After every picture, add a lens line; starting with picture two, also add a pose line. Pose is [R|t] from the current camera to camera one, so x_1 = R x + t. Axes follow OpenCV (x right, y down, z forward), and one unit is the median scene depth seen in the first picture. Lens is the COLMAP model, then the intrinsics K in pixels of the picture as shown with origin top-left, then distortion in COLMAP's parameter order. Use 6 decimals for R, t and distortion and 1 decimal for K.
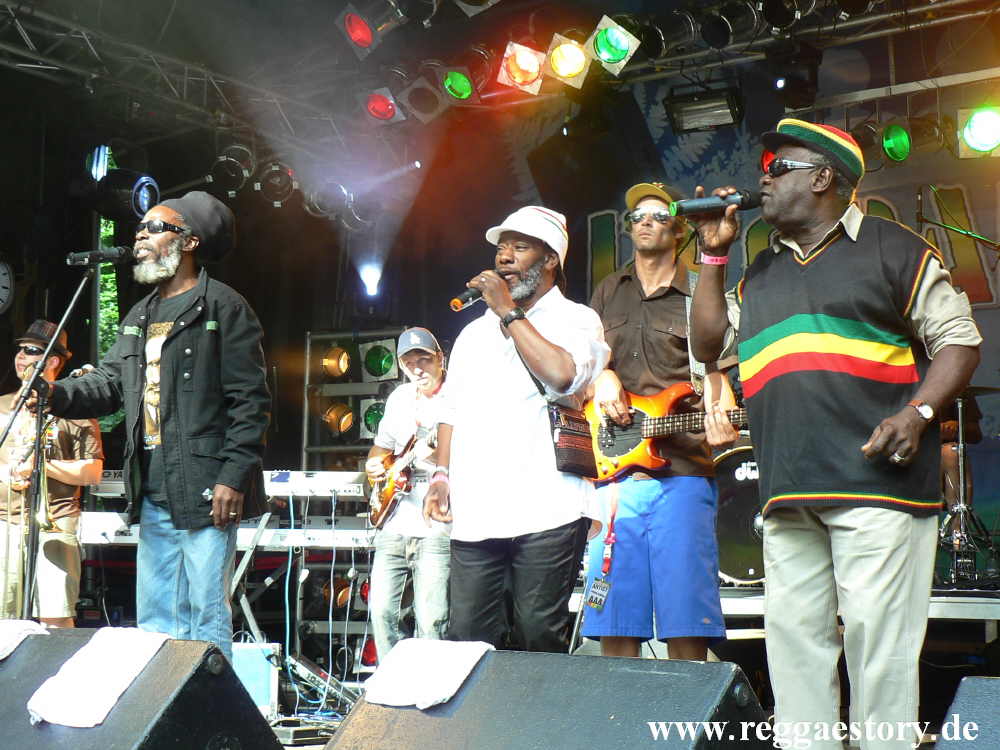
lens RADIAL K [[1873.0, 0, 496.8], [0, 1873.0, 376.6], [0, 0, 1]] dist [0.062306, 0.000000]
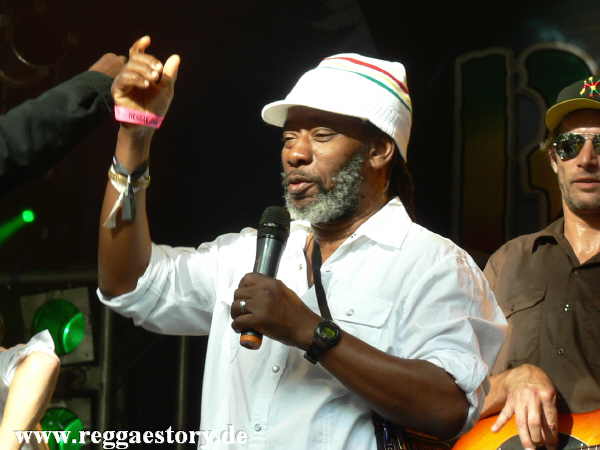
lens RADIAL K [[2905.4, 0, 300.5], [0, 2905.4, 223.1], [0, 0, 1]] dist [-0.024889, 0.000000]
pose [[0.999951, 0.007787, 0.006142, 0.000071], [-0.007503, 0.998960, -0.044969, -0.001697], [-0.006486, 0.044921, 0.998970, 0.174570]]
